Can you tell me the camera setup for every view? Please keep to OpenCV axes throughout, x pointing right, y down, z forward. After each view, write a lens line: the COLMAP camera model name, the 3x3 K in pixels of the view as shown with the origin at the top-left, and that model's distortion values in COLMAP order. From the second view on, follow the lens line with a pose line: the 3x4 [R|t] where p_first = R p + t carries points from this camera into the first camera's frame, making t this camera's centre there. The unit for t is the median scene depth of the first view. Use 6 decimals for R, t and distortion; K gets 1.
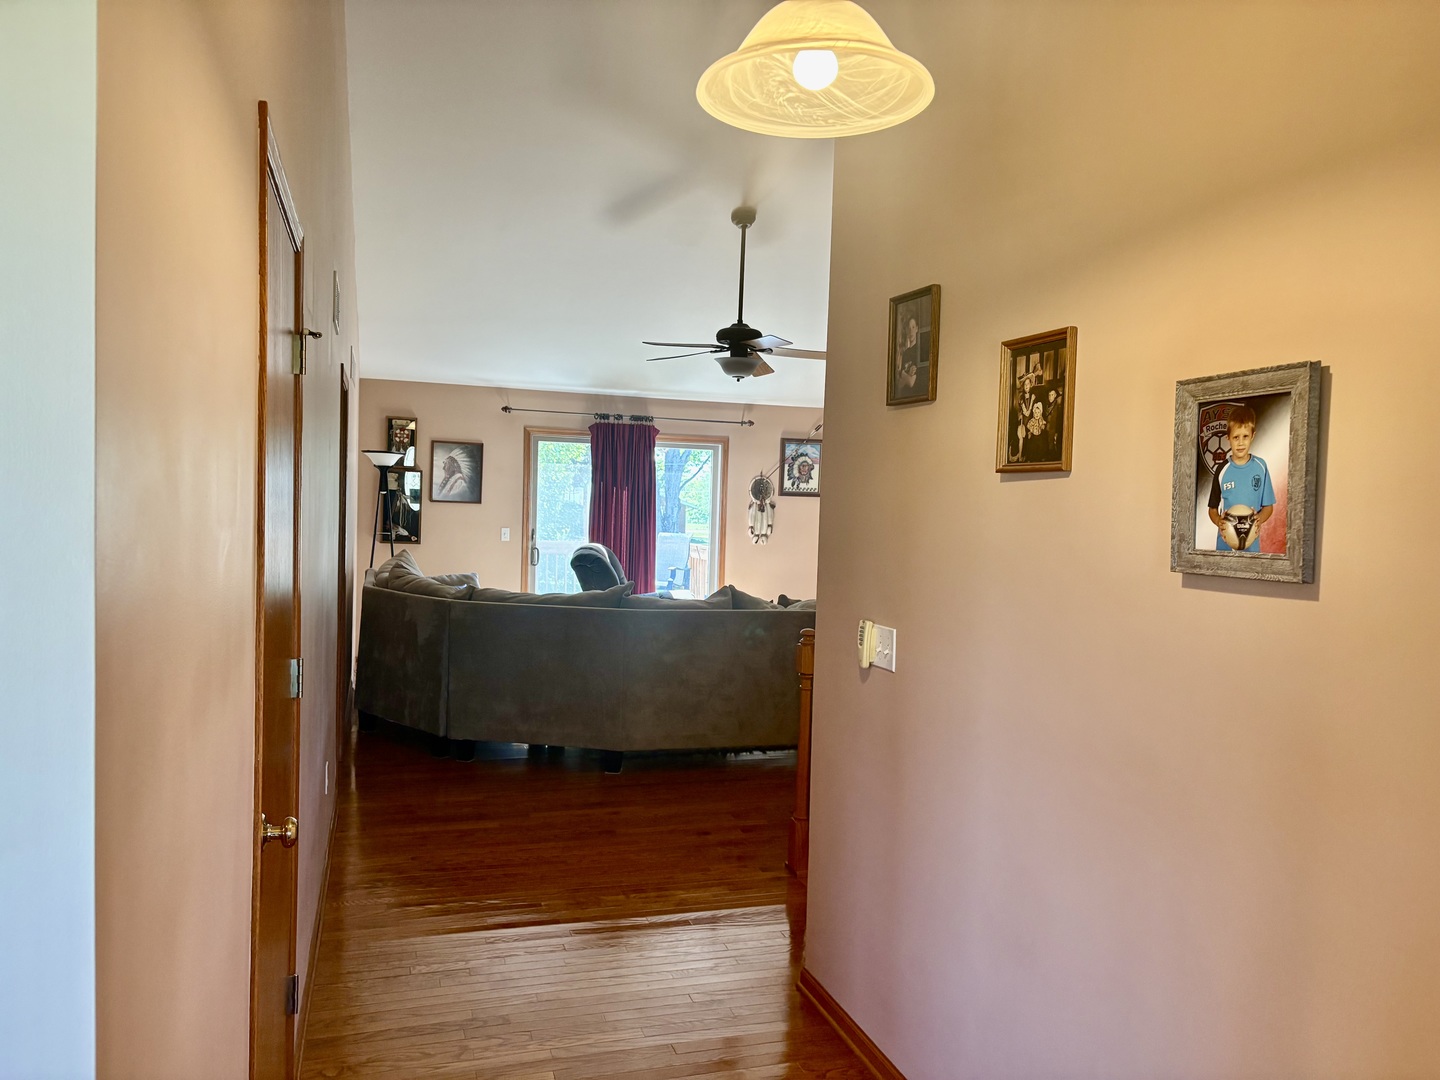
lens RADIAL K [[1082.1, 0, 734.8], [0, 1082.1, 545.5], [0, 0, 1]] dist [0.080568, -0.001348]
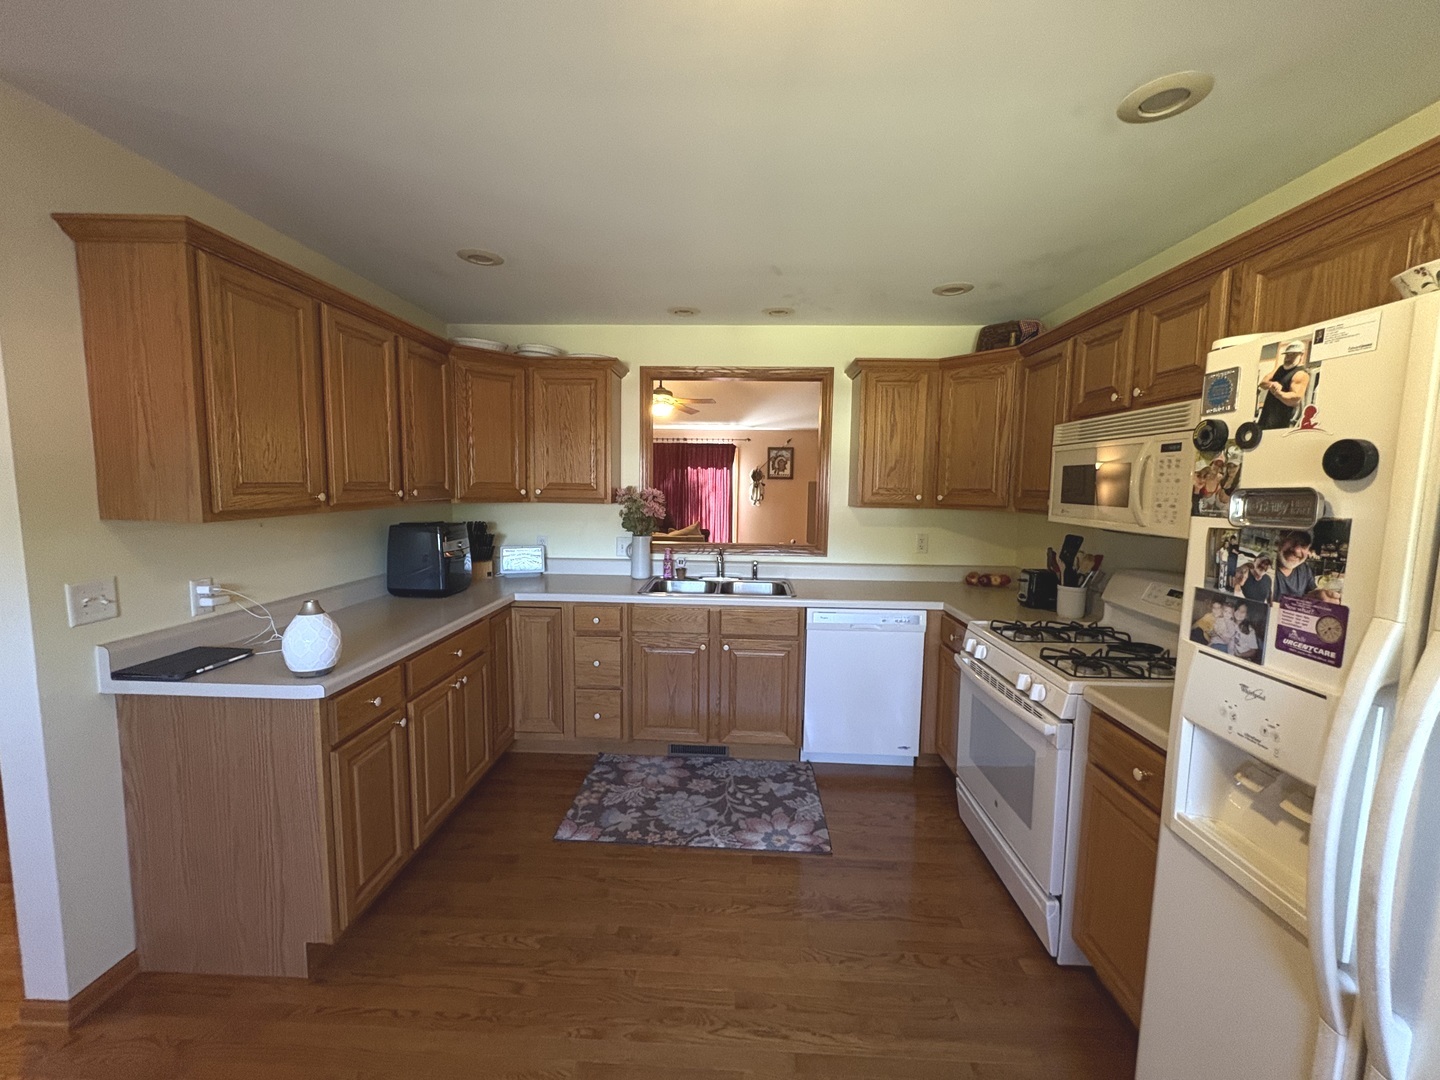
lens RADIAL K [[573.2, 0, 718.5], [0, 573.2, 539.4], [0, 0, 1]] dist [-0.000016, 0.000166]
pose [[0.935522, 0.018659, -0.352776, 0.328579], [-0.000693, 0.998699, 0.050986, 0.007989], [0.353269, -0.047454, 0.934318, 0.056259]]
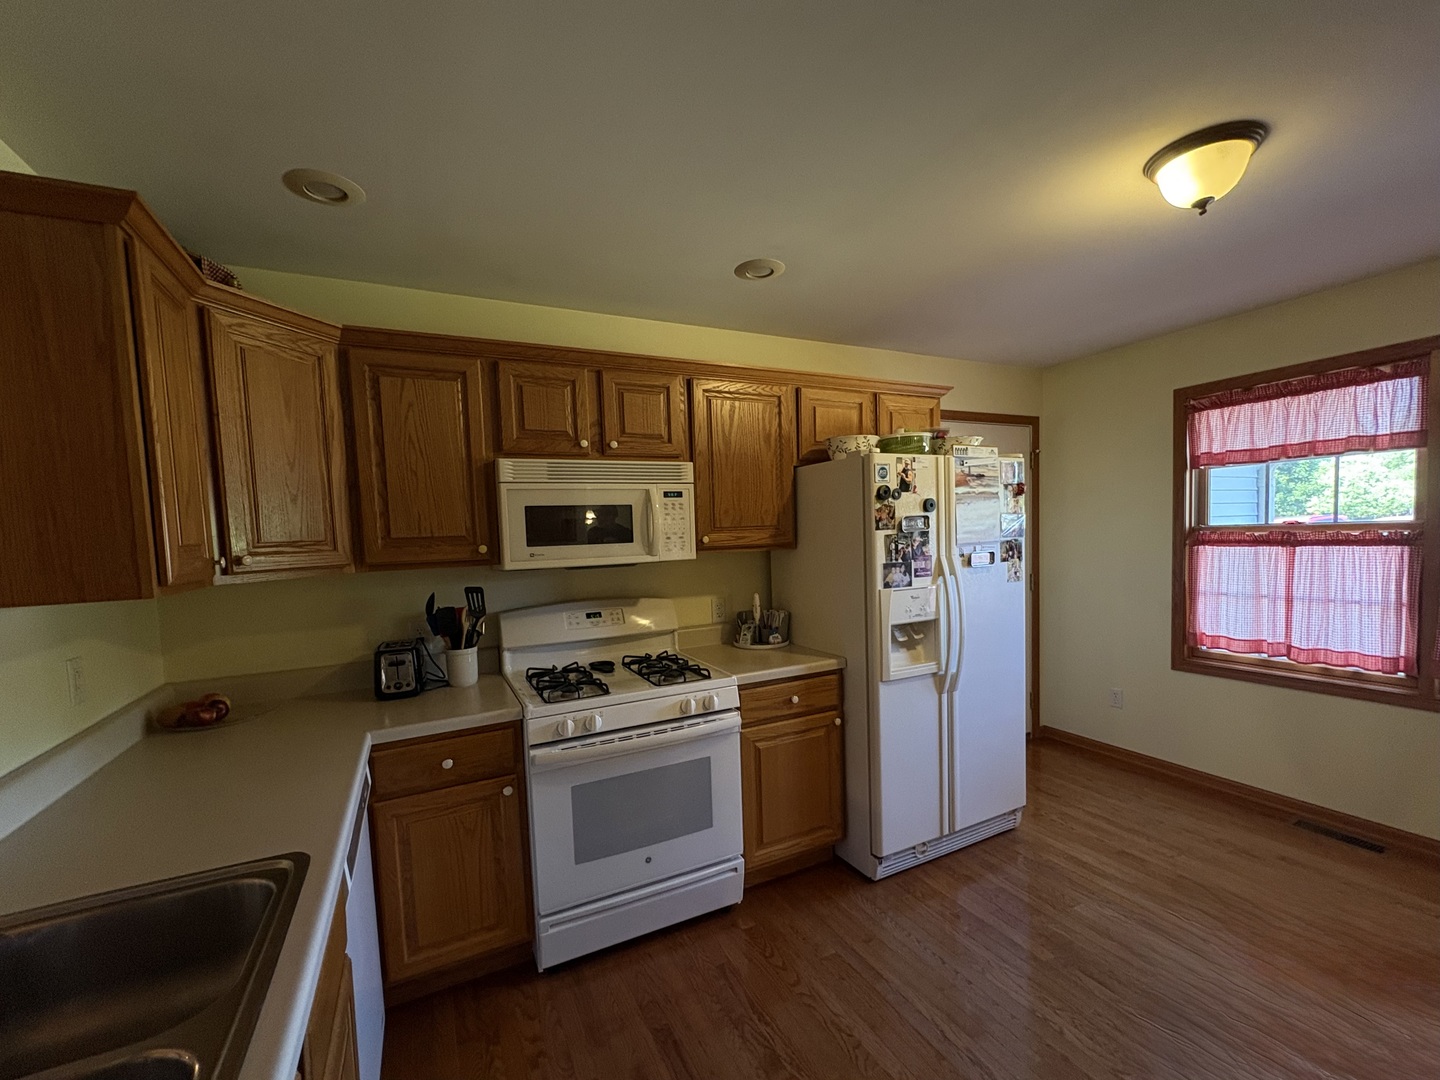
lens RADIAL K [[608.3, 0, 718.6], [0, 608.3, 571.0], [0, 0, 1]] dist [-0.000275, 0.000077]
pose [[-0.141170, -0.090194, 0.985868, 0.144818], [0.071526, 0.992309, 0.101025, -0.003795], [-0.987398, 0.084777, -0.133633, 0.285376]]
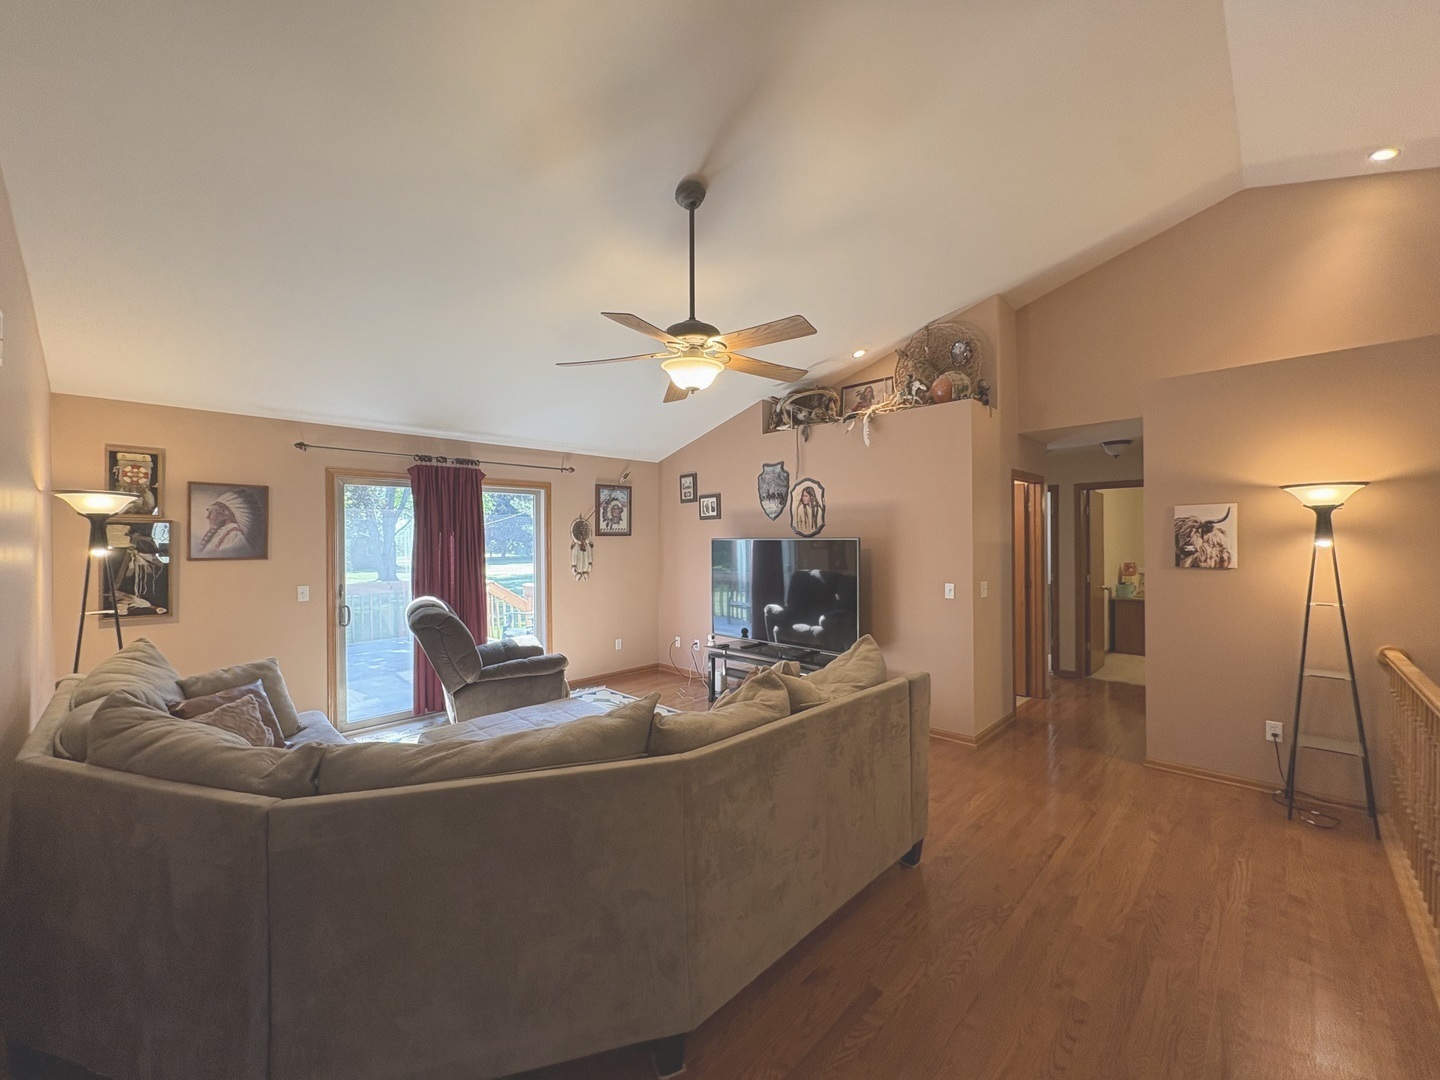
lens RADIAL K [[573.2, 0, 718.5], [0, 573.2, 539.4], [0, 0, 1]] dist [-0.000016, 0.000166]
pose [[0.885602, -0.039136, 0.462793, -0.127897], [0.053816, 0.998378, -0.018555, -0.026274], [-0.461316, 0.041339, 0.886272, 0.445772]]
